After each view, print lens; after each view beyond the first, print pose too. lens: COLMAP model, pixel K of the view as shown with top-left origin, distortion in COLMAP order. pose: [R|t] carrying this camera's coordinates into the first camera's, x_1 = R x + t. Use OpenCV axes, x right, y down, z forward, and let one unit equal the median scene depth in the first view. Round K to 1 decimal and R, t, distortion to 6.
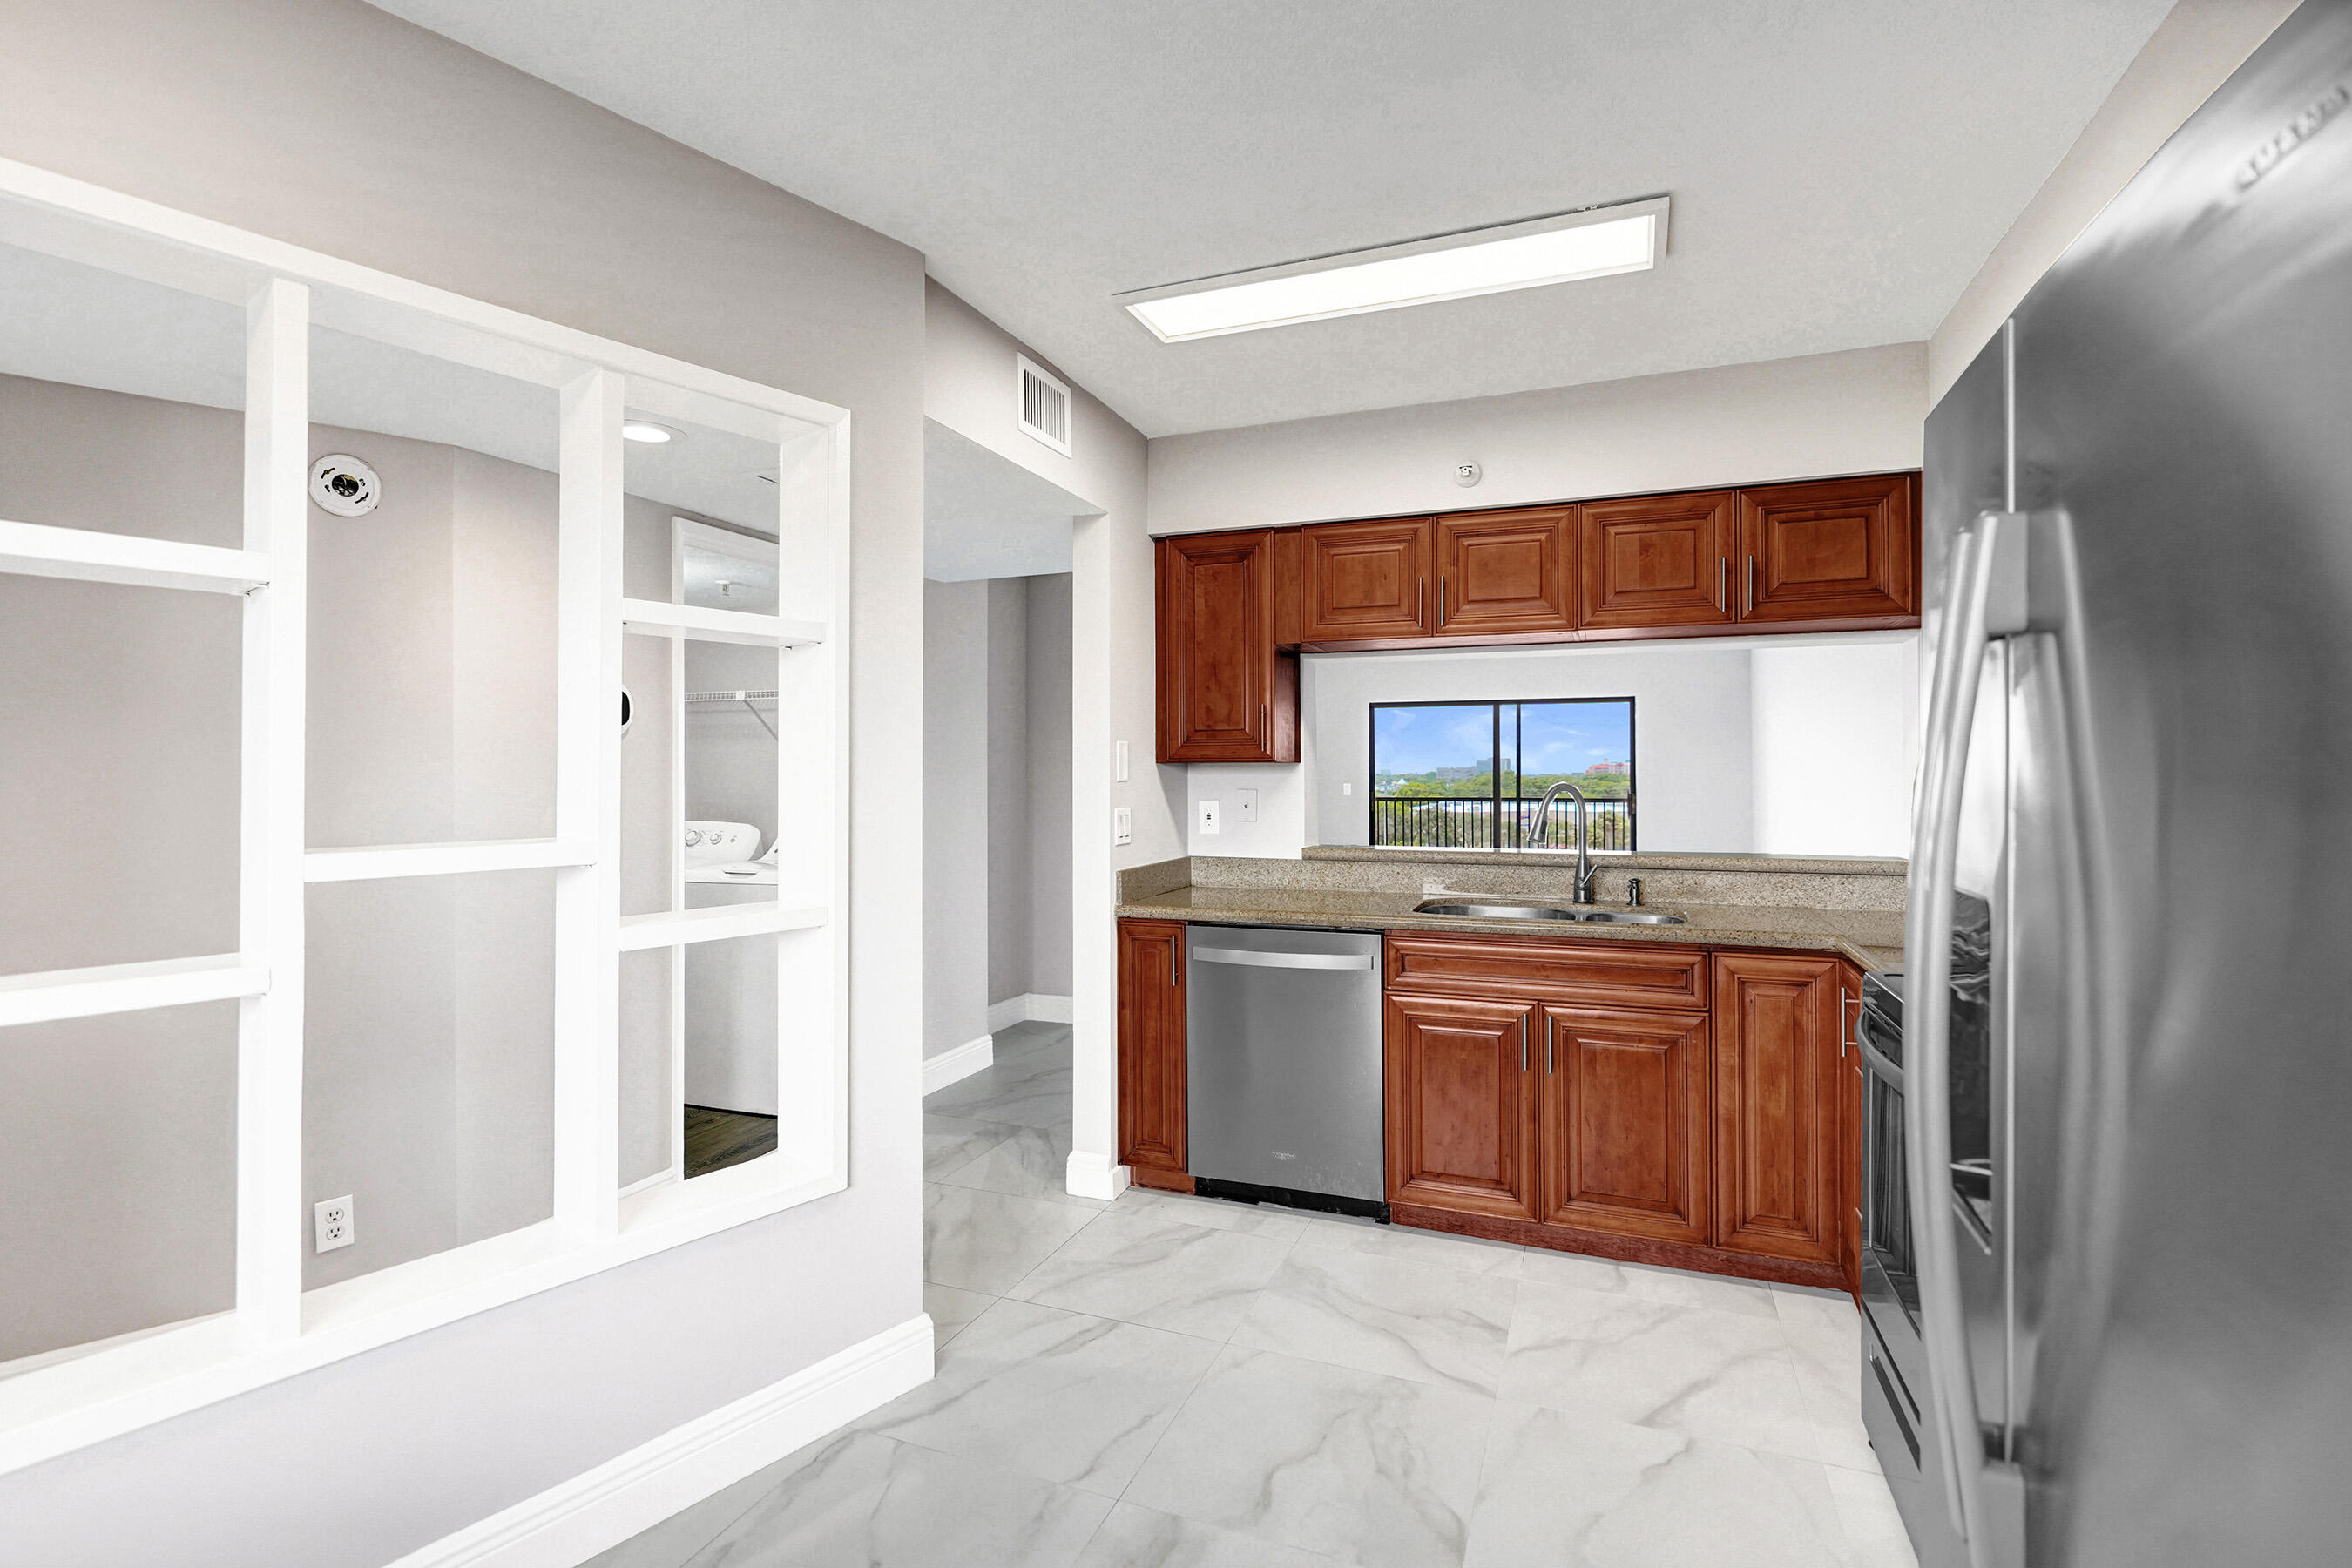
lens RADIAL K [[1119.8, 0, 1156.1], [0, 1119.8, 762.5], [0, 0, 1]] dist [-0.001082, -0.000227]
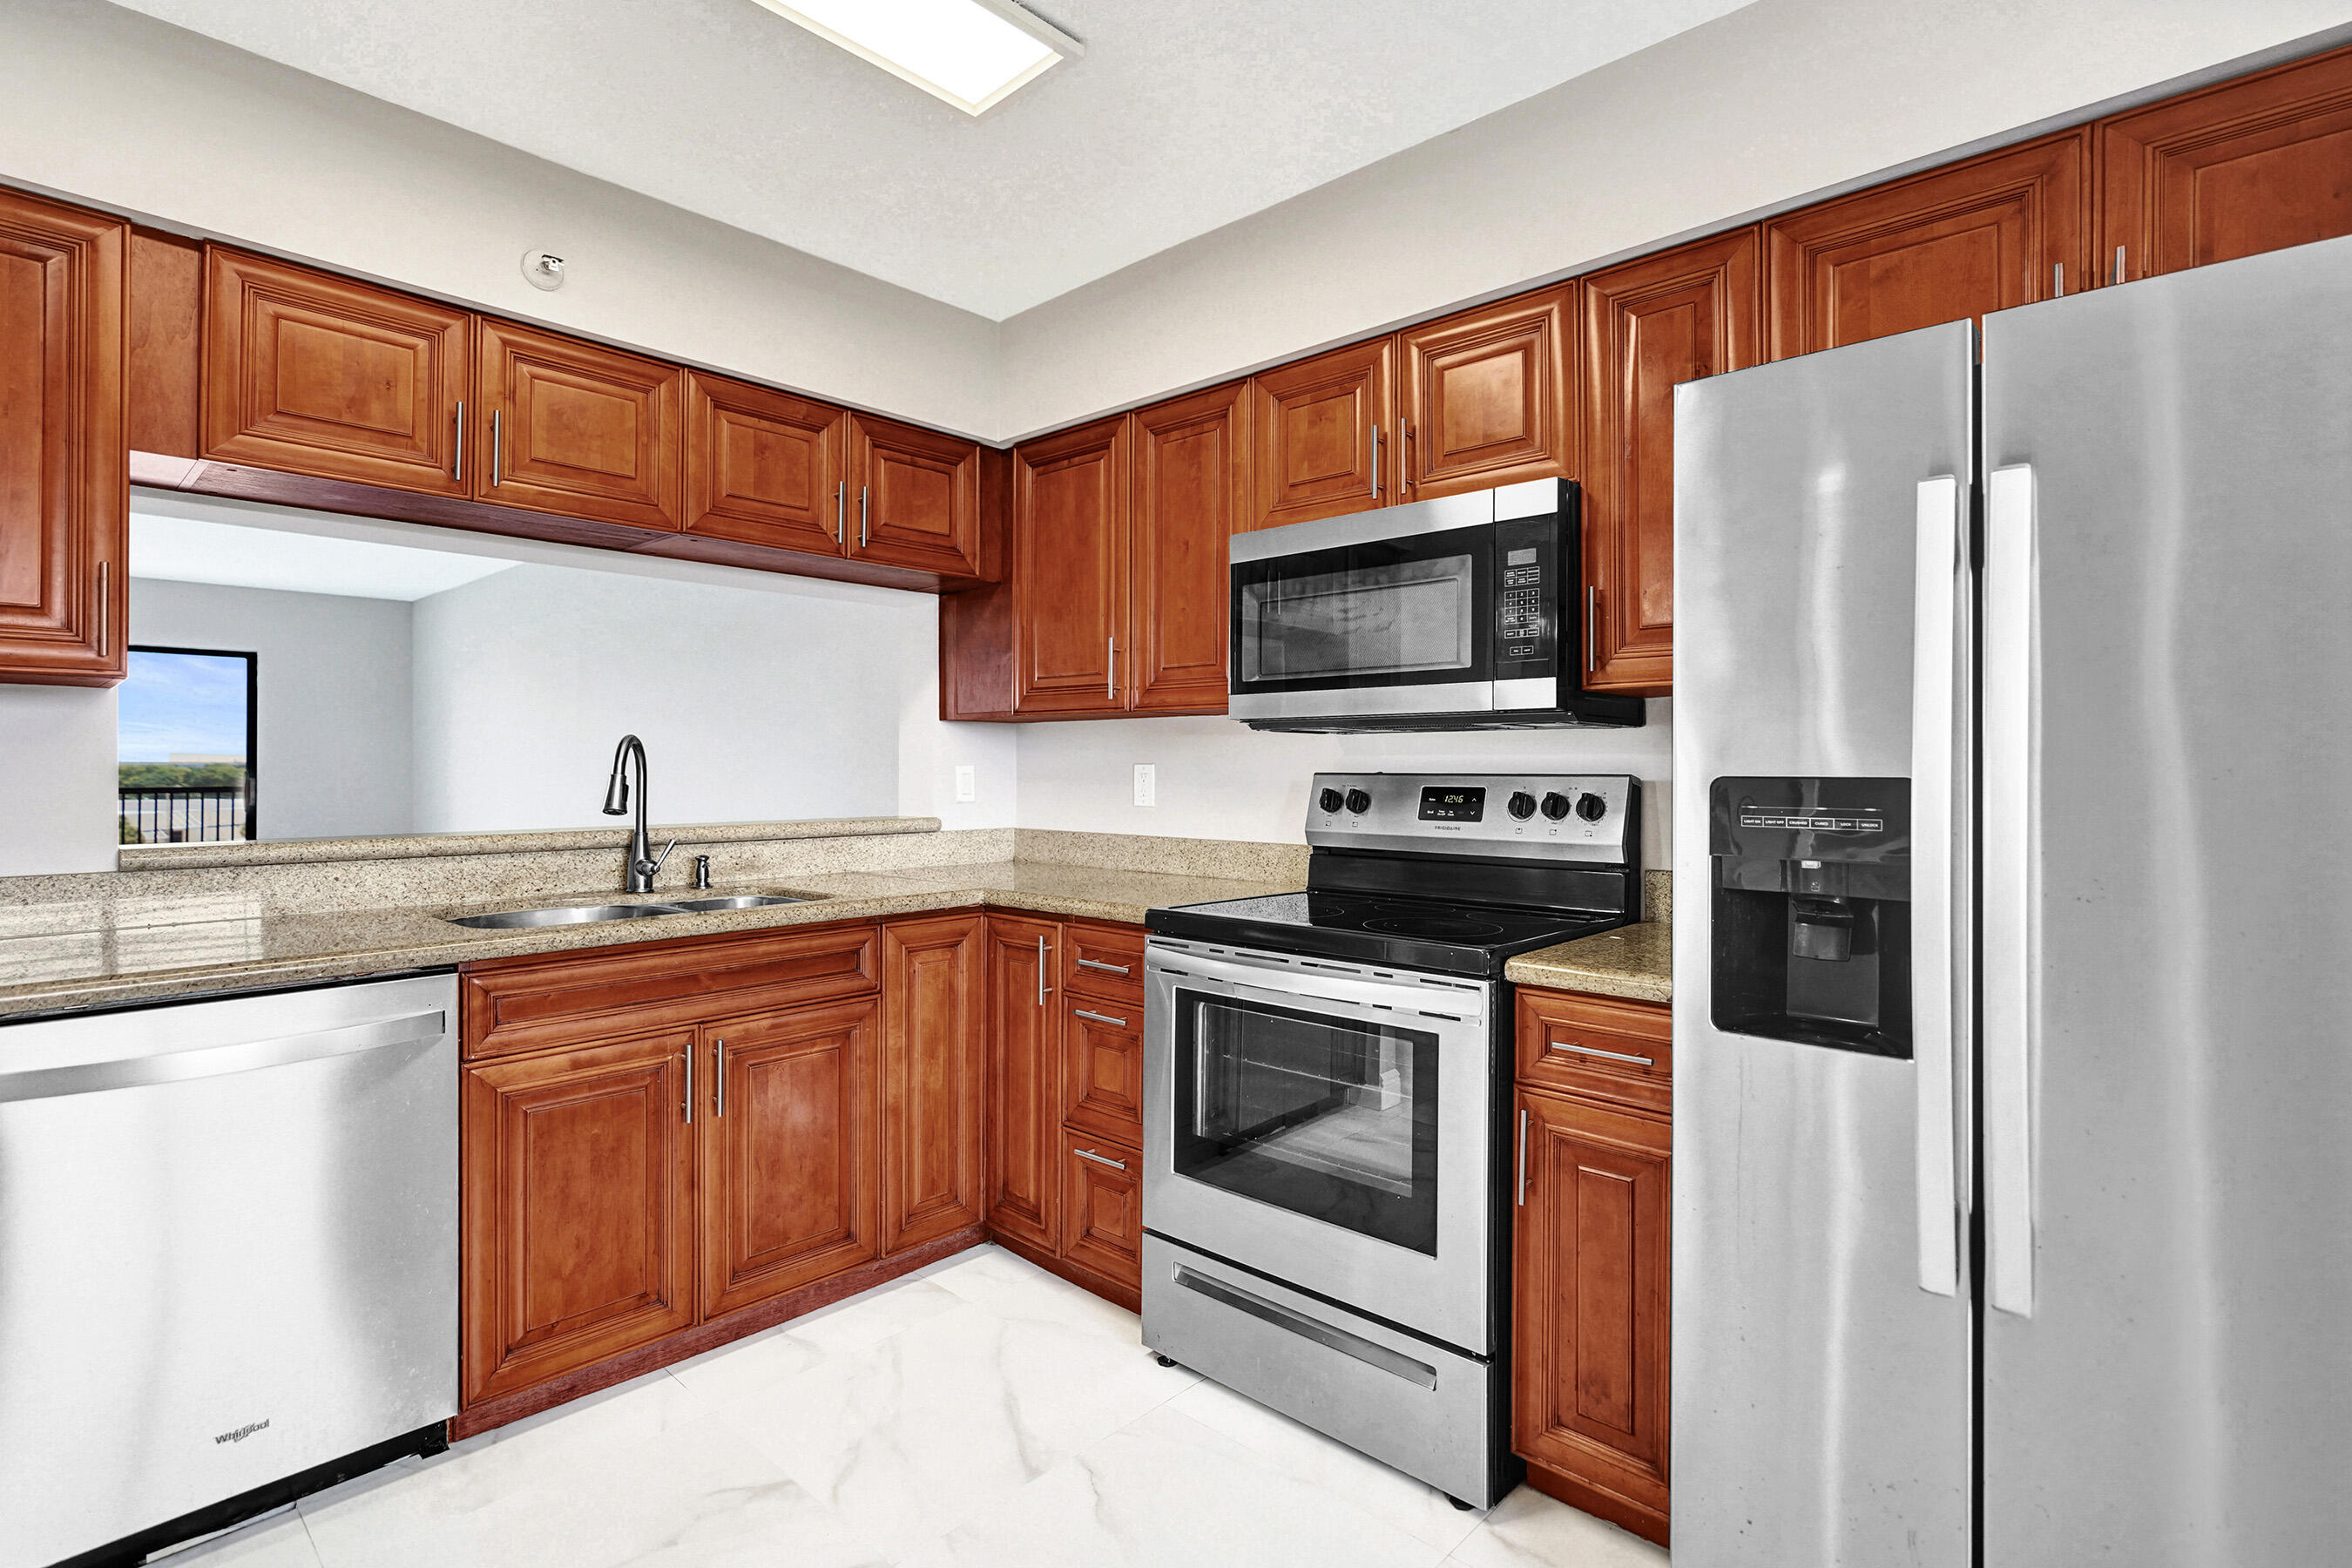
lens RADIAL K [[1133.6, 0, 1159.8], [0, 1133.6, 759.4], [0, 0, 1]] dist [-0.002646, -0.000514]
pose [[0.358024, 0.009008, 0.933669, -0.232454], [-0.011703, 0.999918, -0.005160, 0.037261], [-0.933639, -0.009079, 0.358100, 0.425767]]
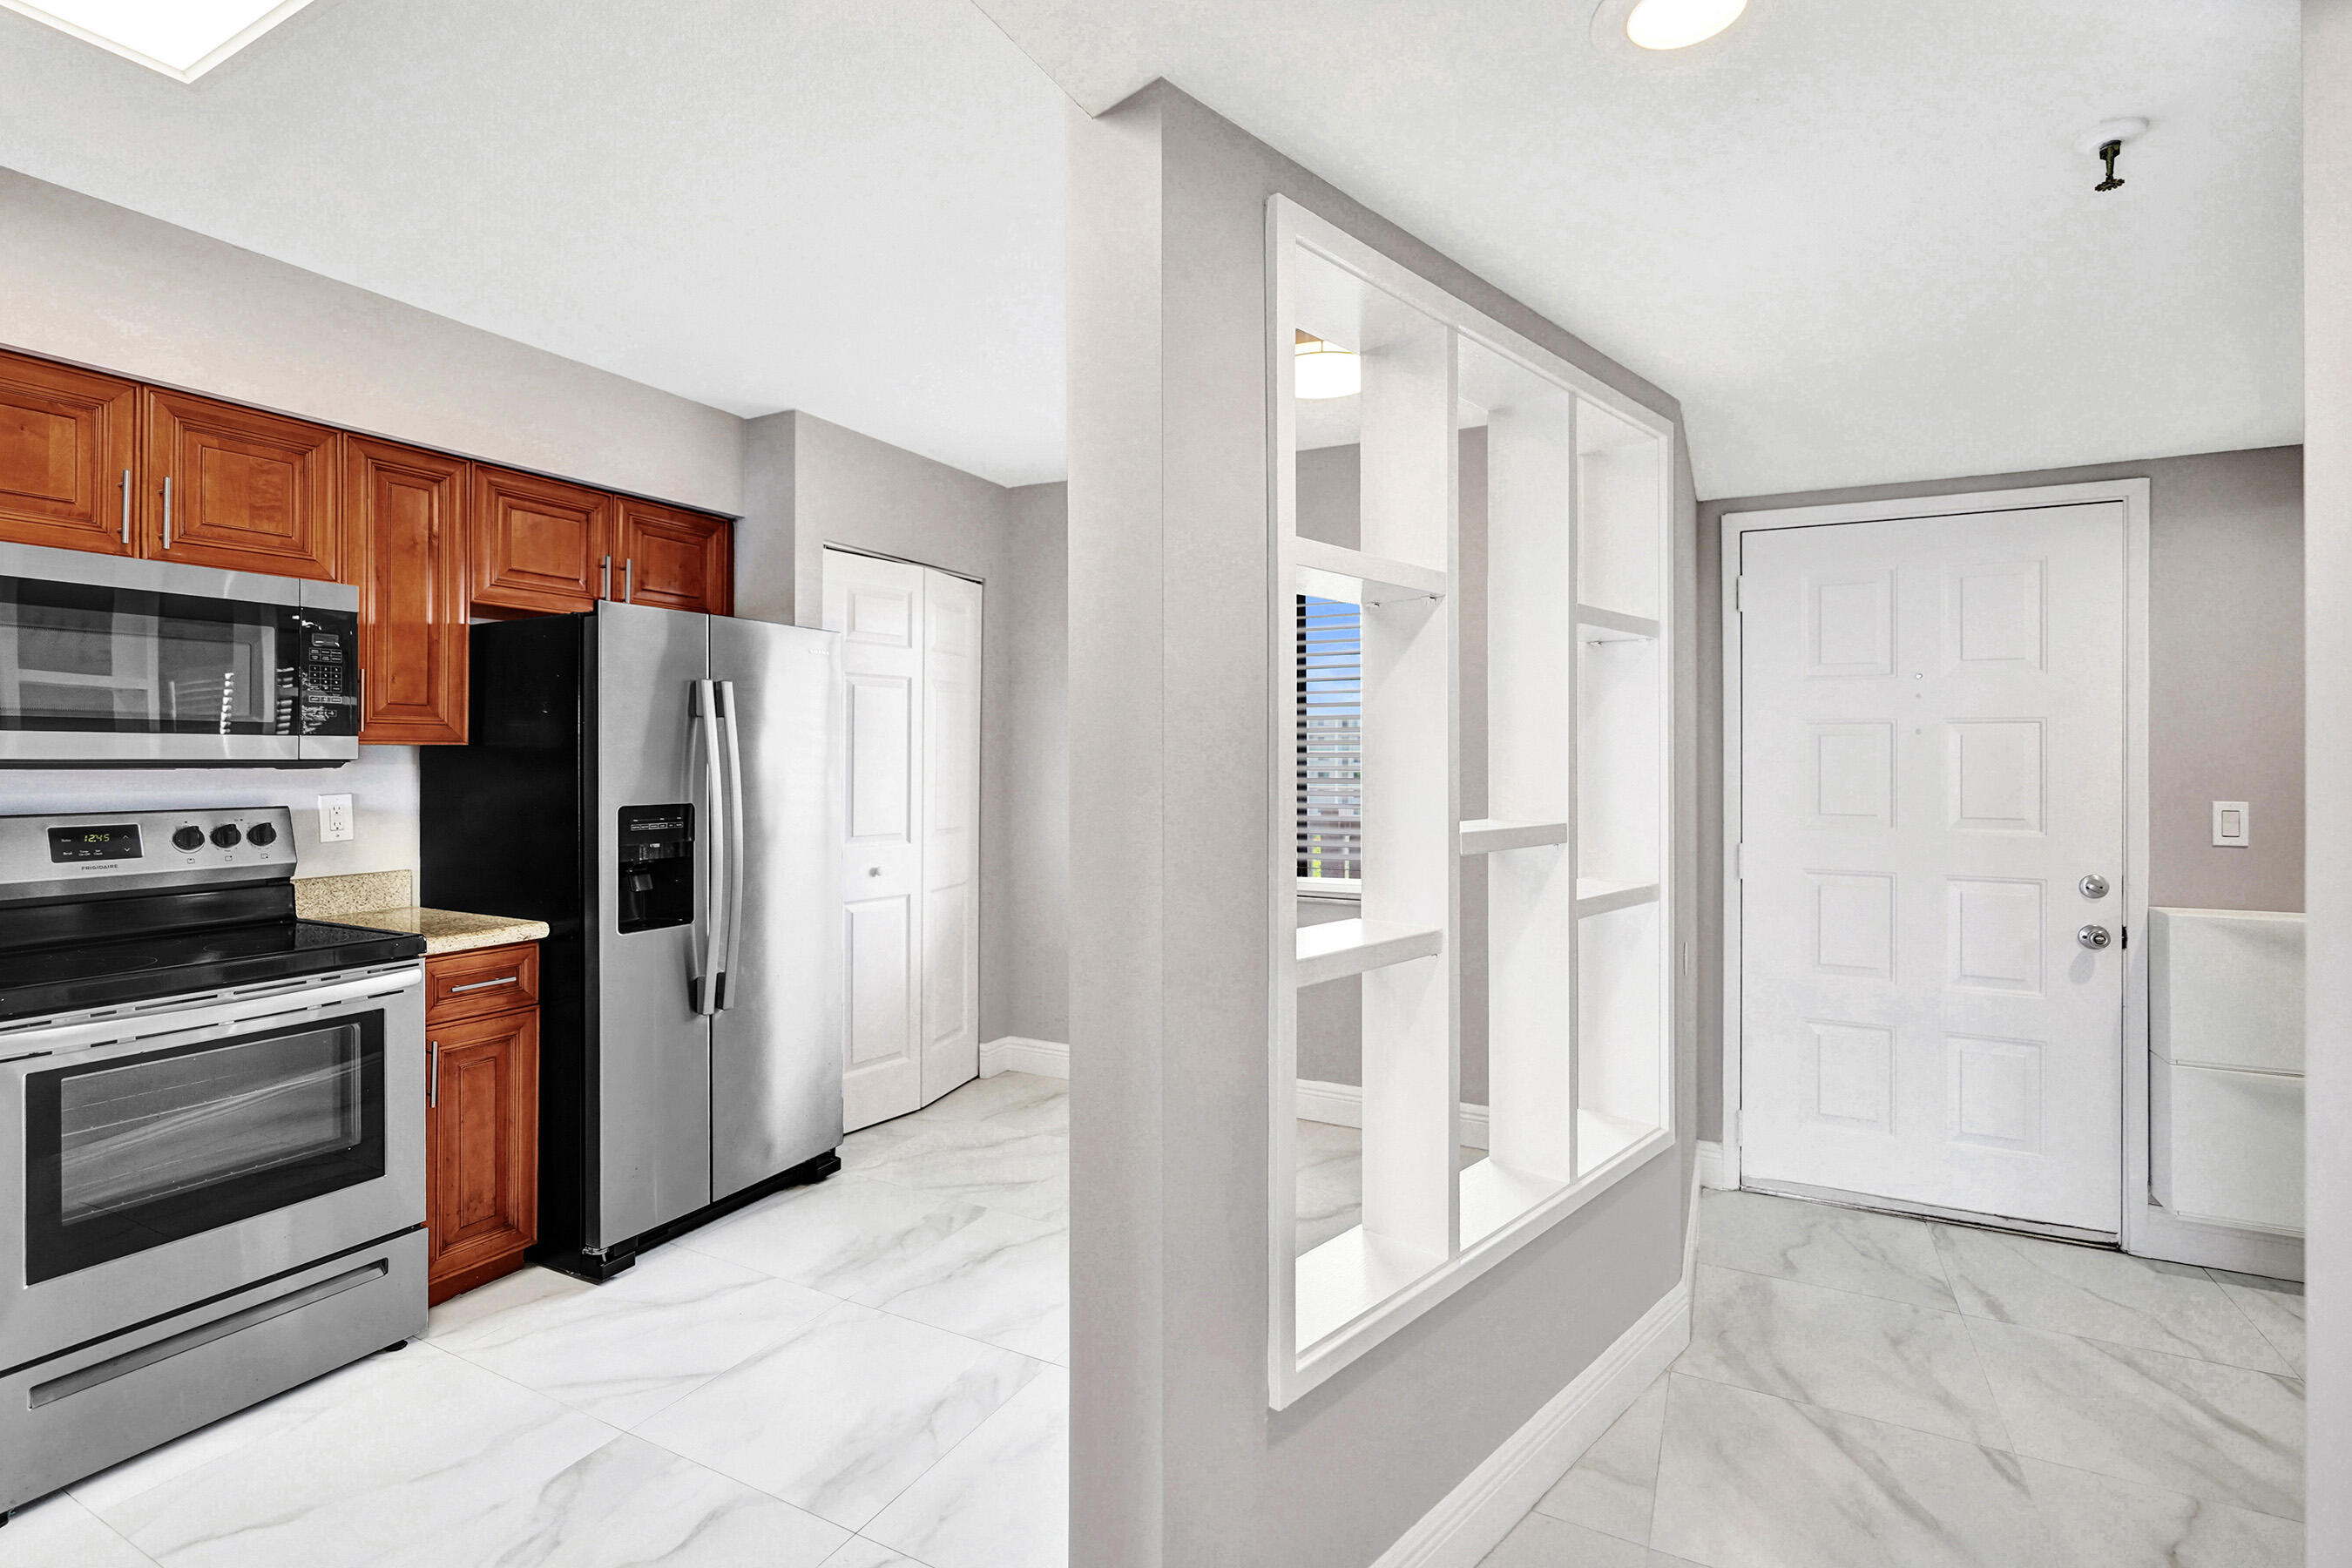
lens RADIAL K [[1102.8, 0, 1160.7], [0, 1102.8, 756.8], [0, 0, 1]] dist [-0.002671, -0.000361]
pose [[-0.995372, 0.000692, 0.096090, -0.236180], [-0.000239, 0.999953, -0.009680, 0.009107], [-0.096092, -0.009658, -0.995326, 1.195882]]
